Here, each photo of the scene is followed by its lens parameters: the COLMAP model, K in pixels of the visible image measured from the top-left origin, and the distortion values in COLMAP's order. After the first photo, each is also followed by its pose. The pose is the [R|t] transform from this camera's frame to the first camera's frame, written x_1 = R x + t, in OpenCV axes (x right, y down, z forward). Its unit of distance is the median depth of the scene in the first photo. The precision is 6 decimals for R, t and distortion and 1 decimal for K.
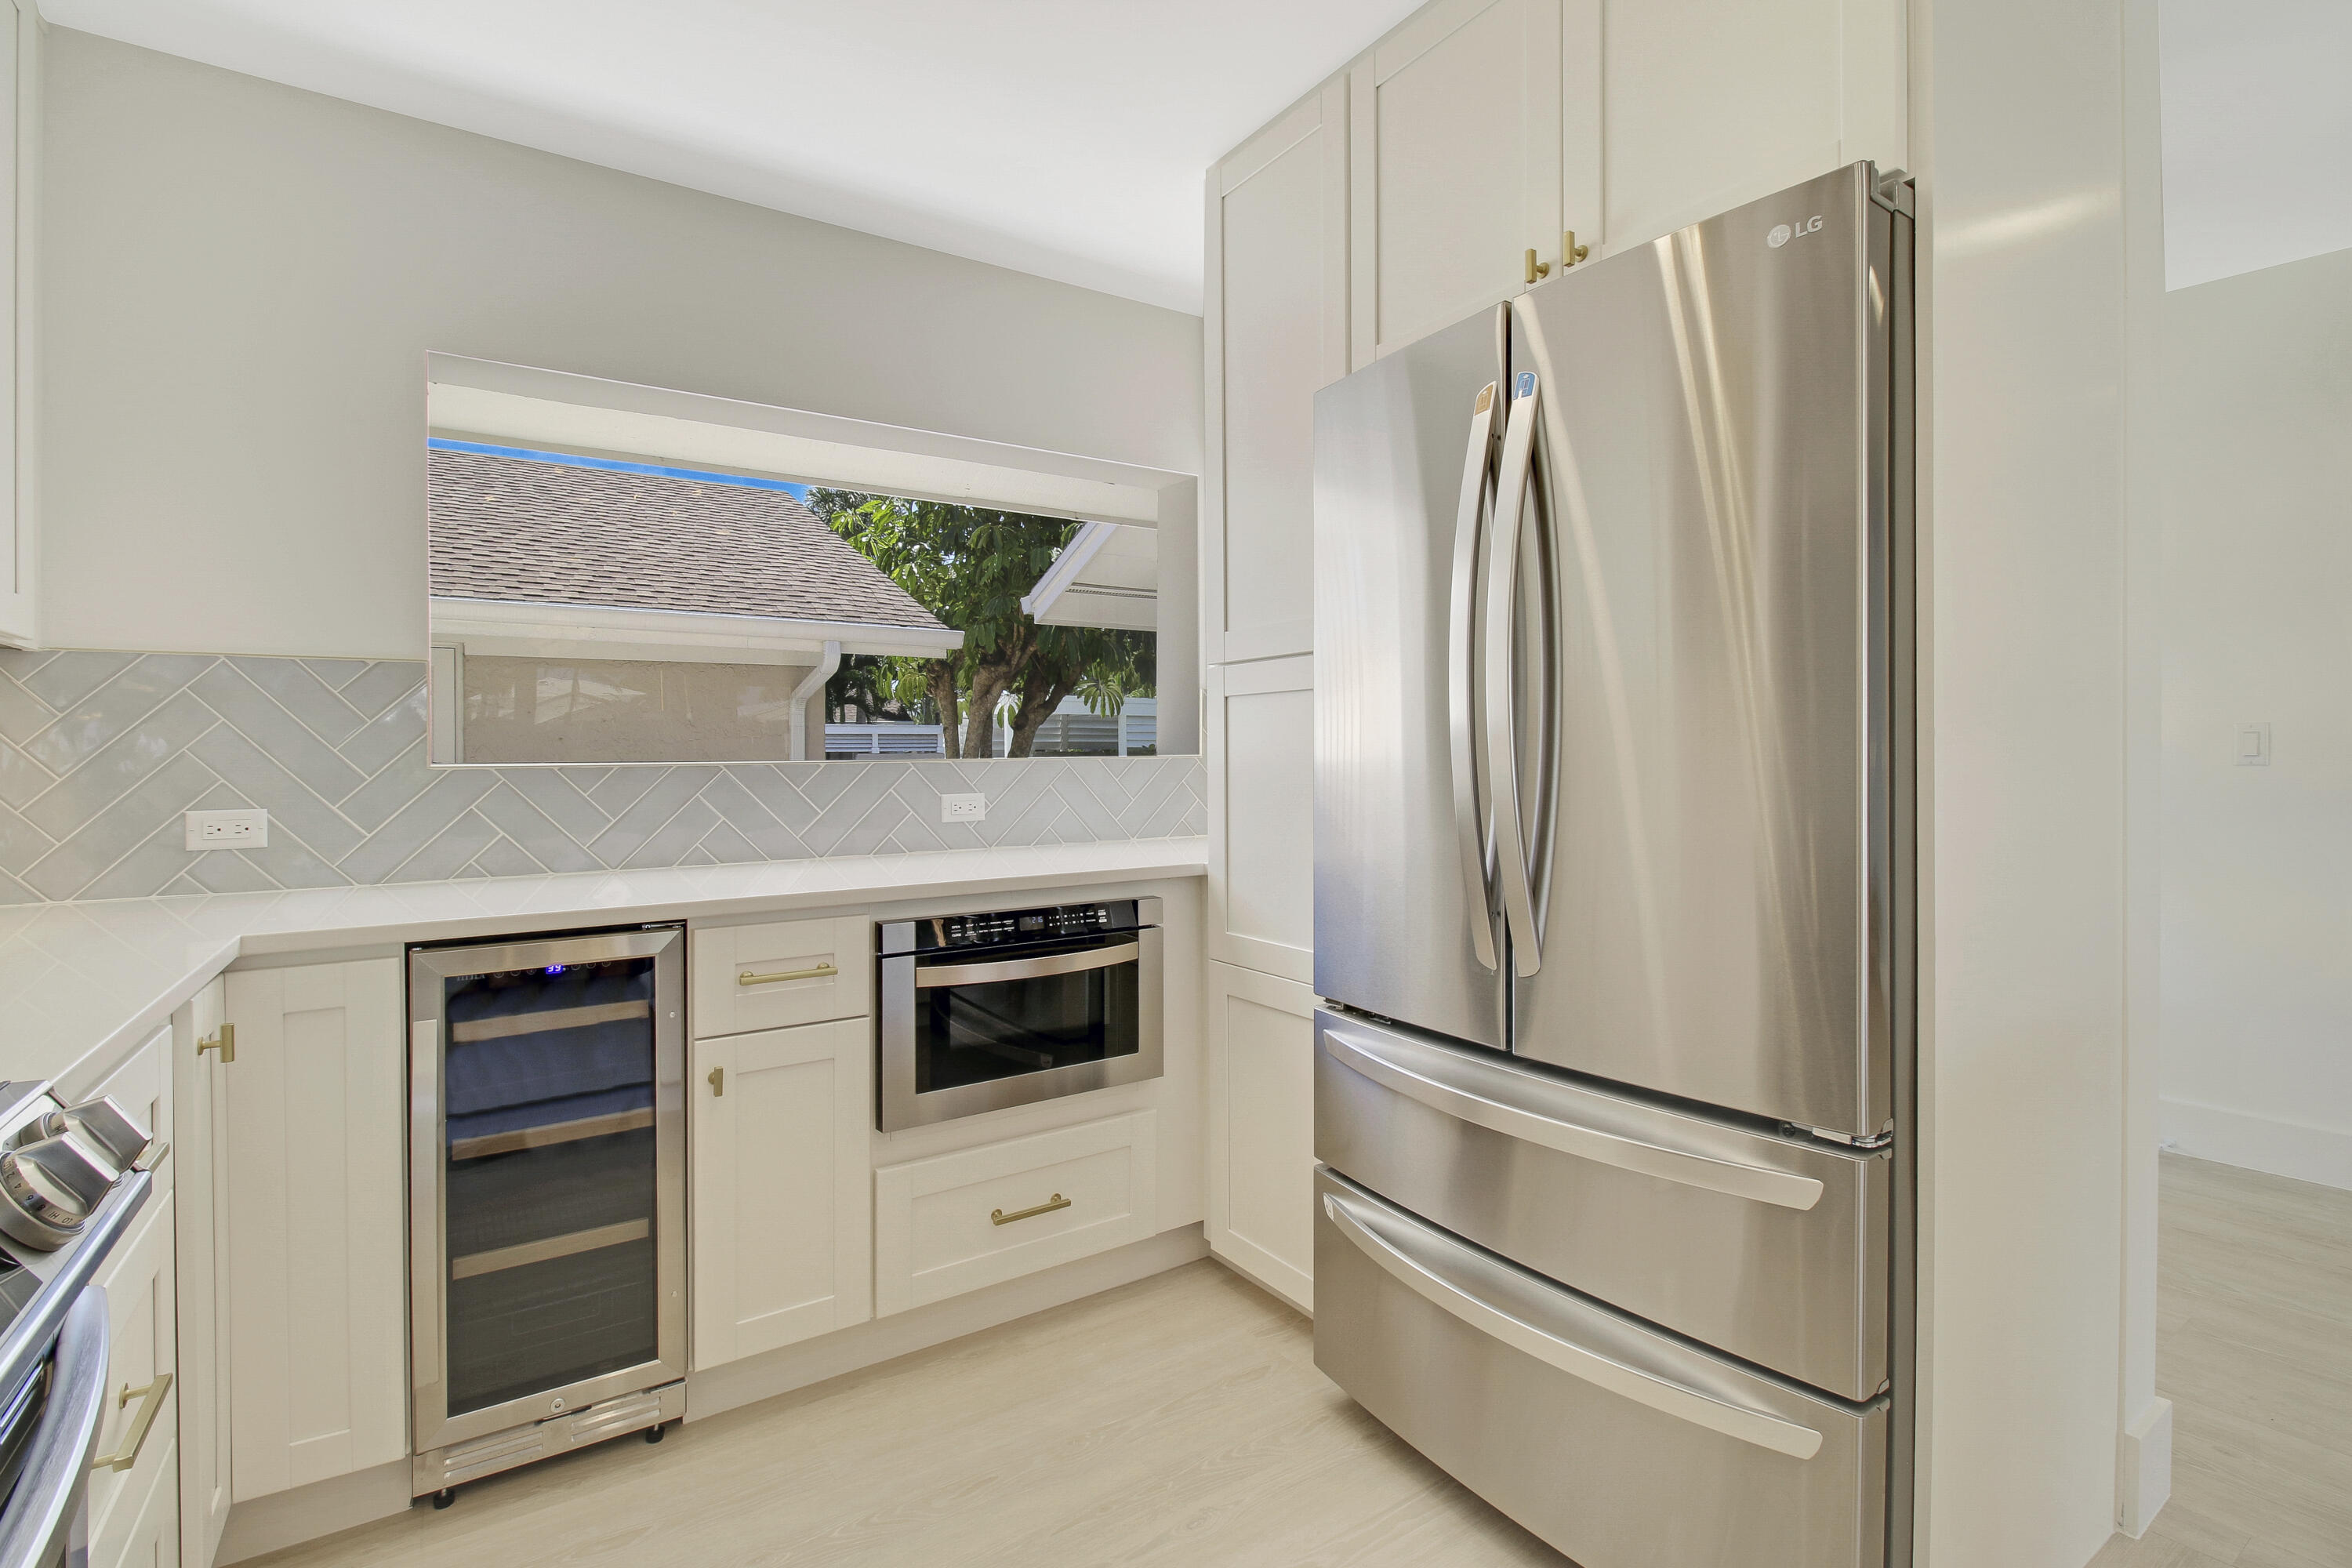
lens RADIAL K [[1108.7, 0, 1200.9], [0, 1108.7, 775.0], [0, 0, 1]] dist [0.002540, -0.013351]
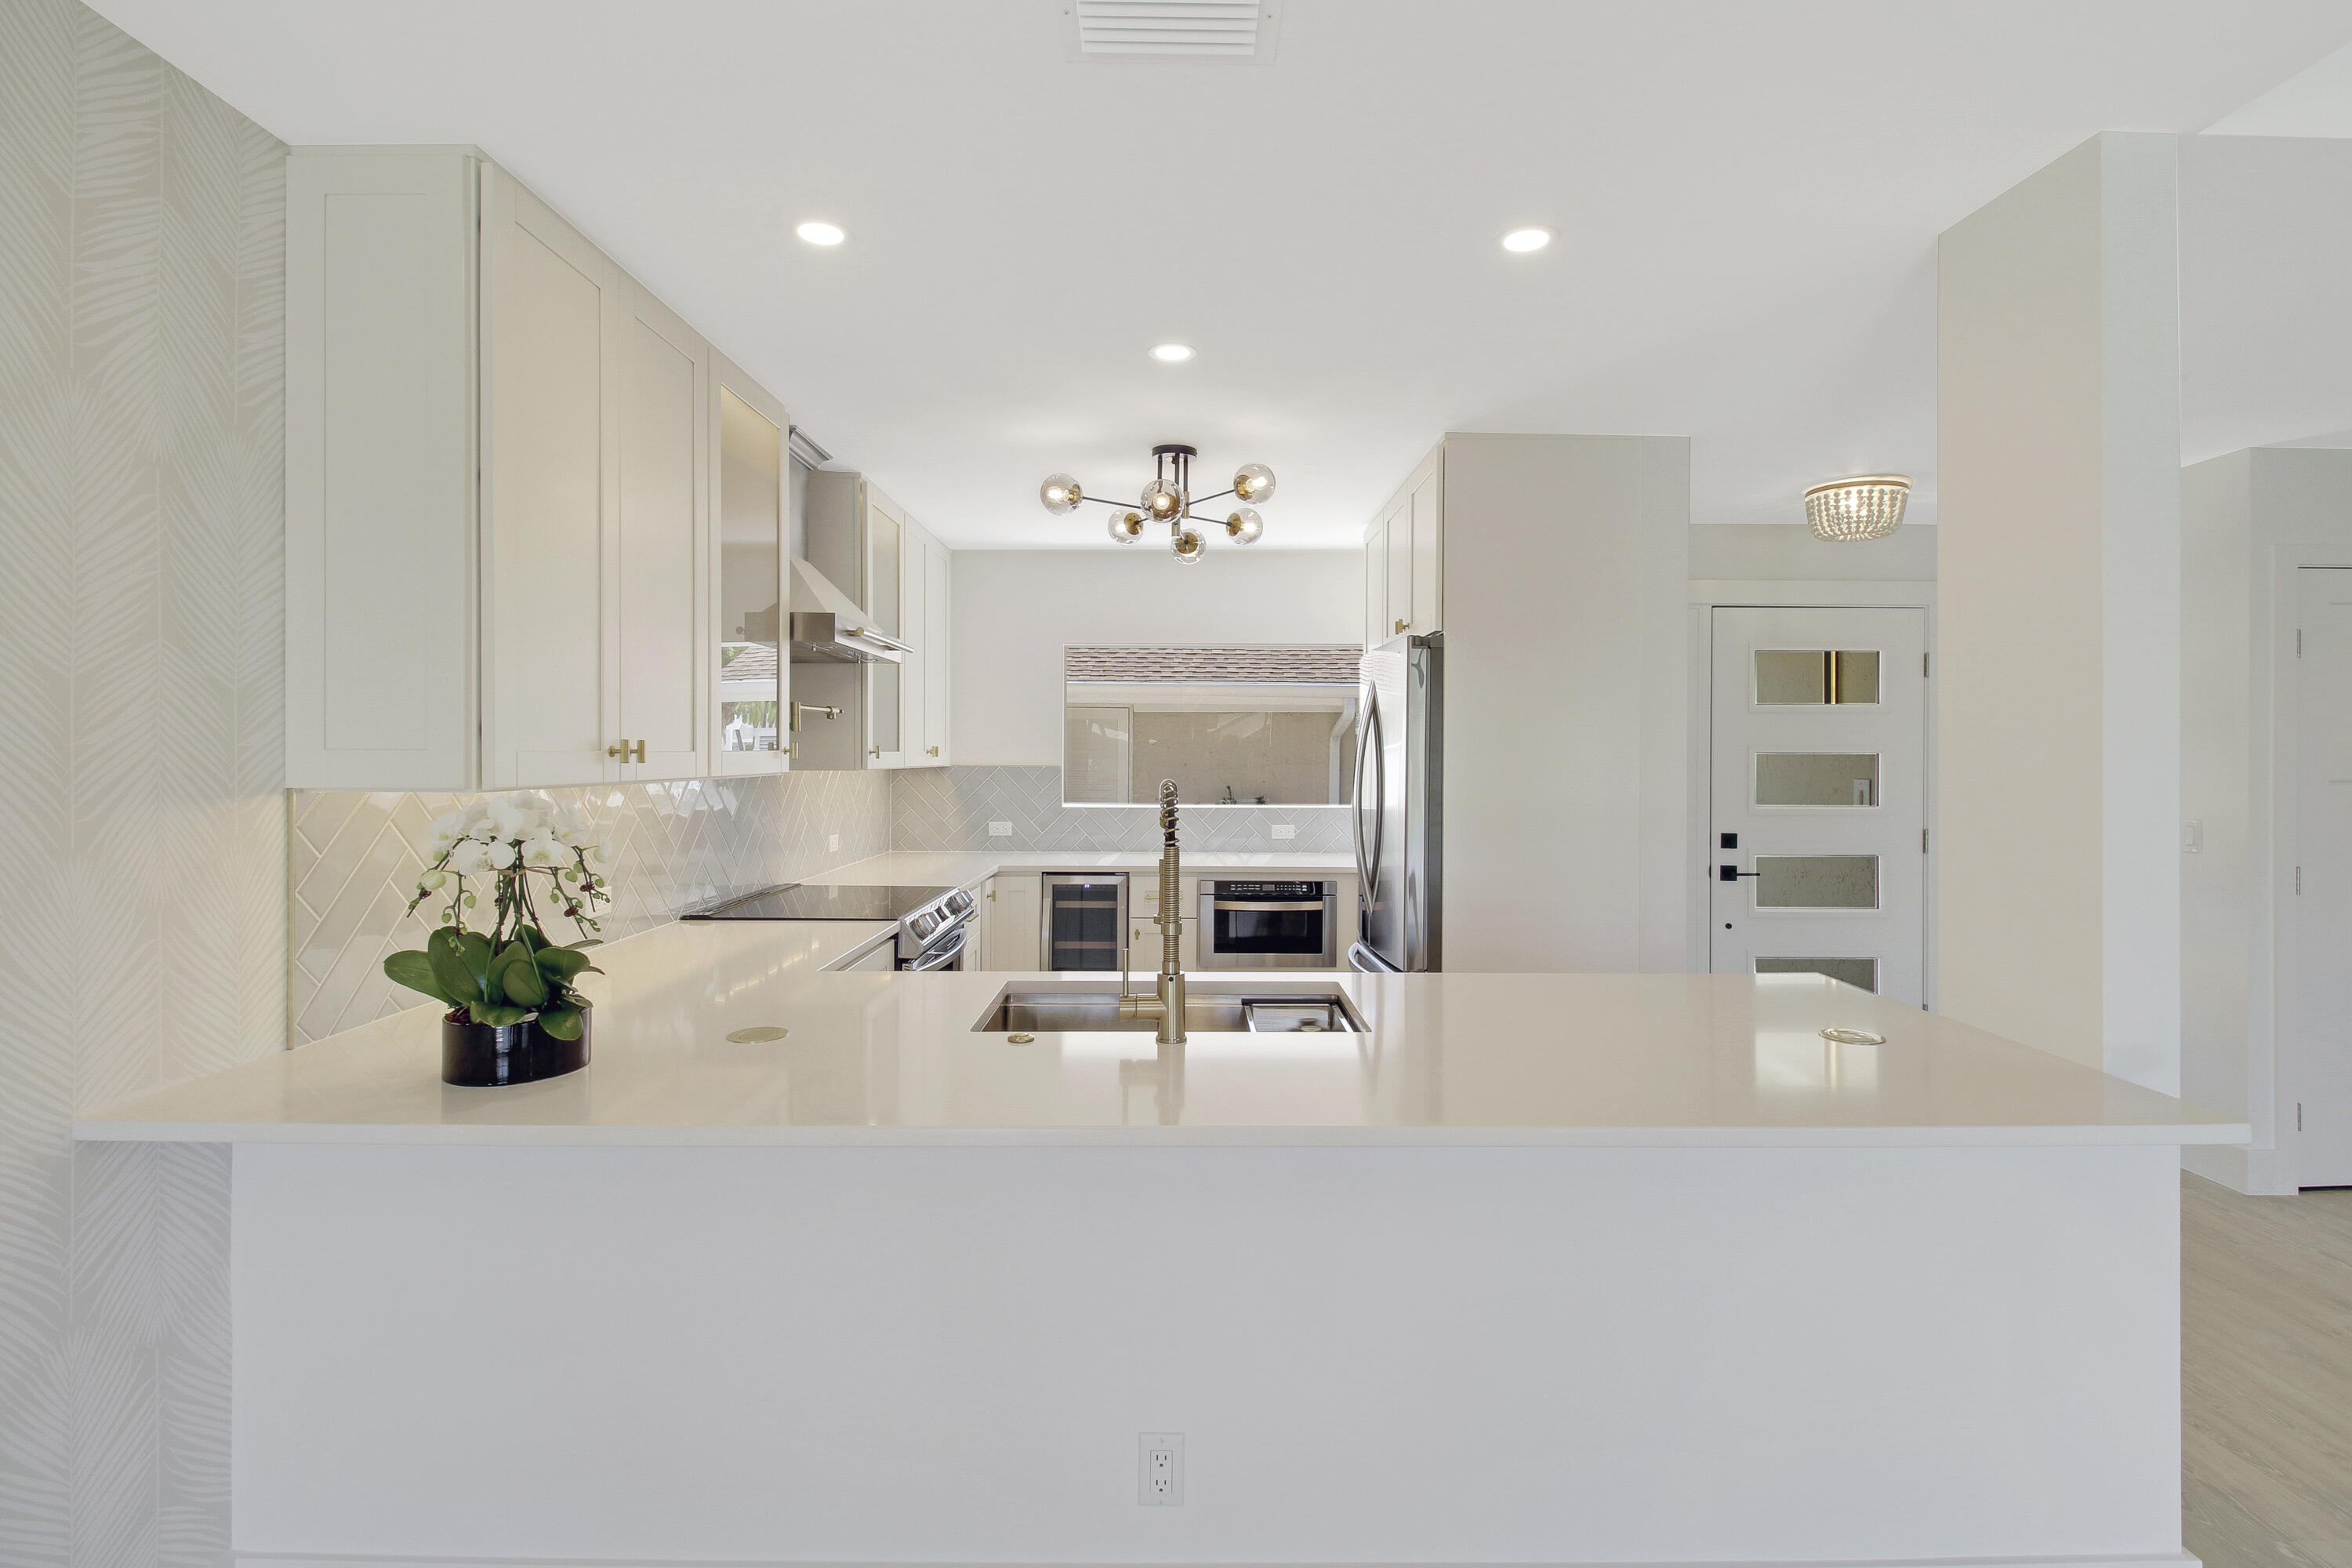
lens RADIAL K [[1108.7, 0, 1200.9], [0, 1108.7, 775.0], [0, 0, 1]] dist [0.002540, -0.013351]
pose [[0.839287, 0.025762, -0.543078, 1.024904], [-0.023948, 0.999659, 0.010411, -0.123328], [0.543161, 0.004268, 0.839618, -1.043075]]
